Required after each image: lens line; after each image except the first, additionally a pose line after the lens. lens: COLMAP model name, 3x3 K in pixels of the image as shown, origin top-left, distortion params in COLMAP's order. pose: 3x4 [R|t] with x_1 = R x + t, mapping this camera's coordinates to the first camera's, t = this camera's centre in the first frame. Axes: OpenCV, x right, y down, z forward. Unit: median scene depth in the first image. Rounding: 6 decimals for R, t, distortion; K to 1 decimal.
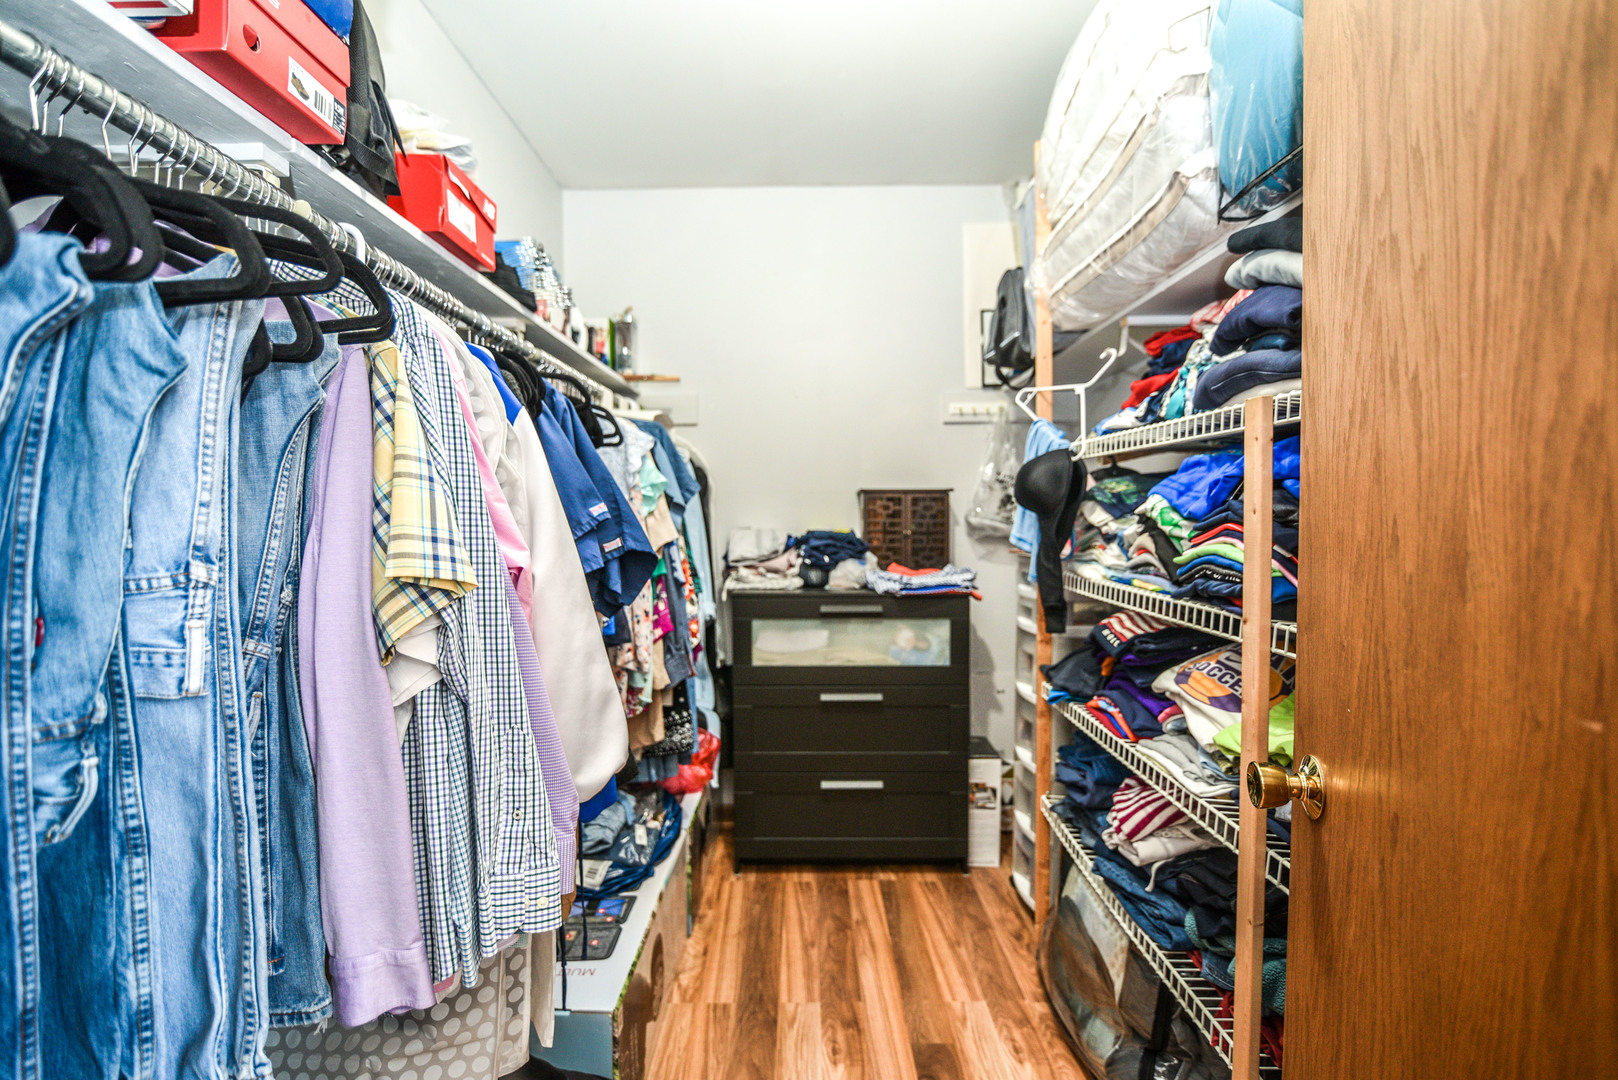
lens RADIAL K [[756.9, 0, 774.3], [0, 756.9, 522.8], [0, 0, 1]] dist [-0.019831, -0.000253]
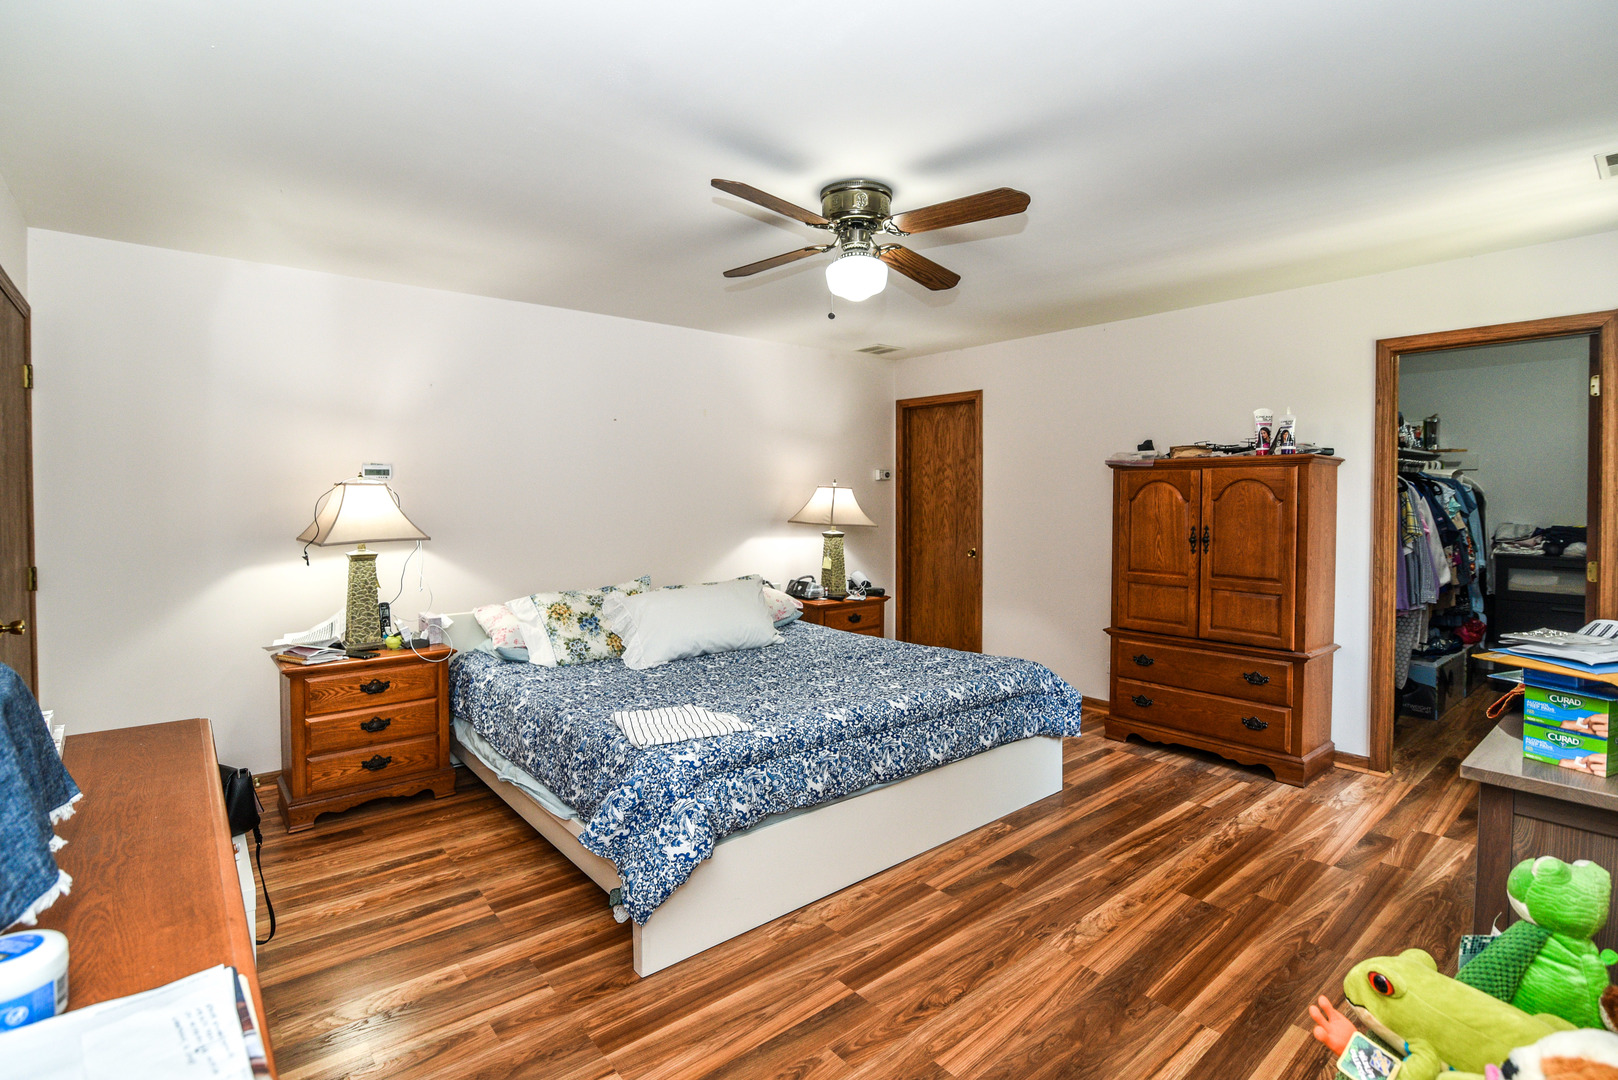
lens RADIAL K [[756.9, 0, 774.3], [0, 756.9, 522.8], [0, 0, 1]] dist [-0.019831, -0.000253]
pose [[0.652057, 0.029488, -0.757597, 0.190855], [-0.010556, 0.999500, 0.029818, -0.035536], [0.758097, -0.011446, 0.652041, -1.821143]]
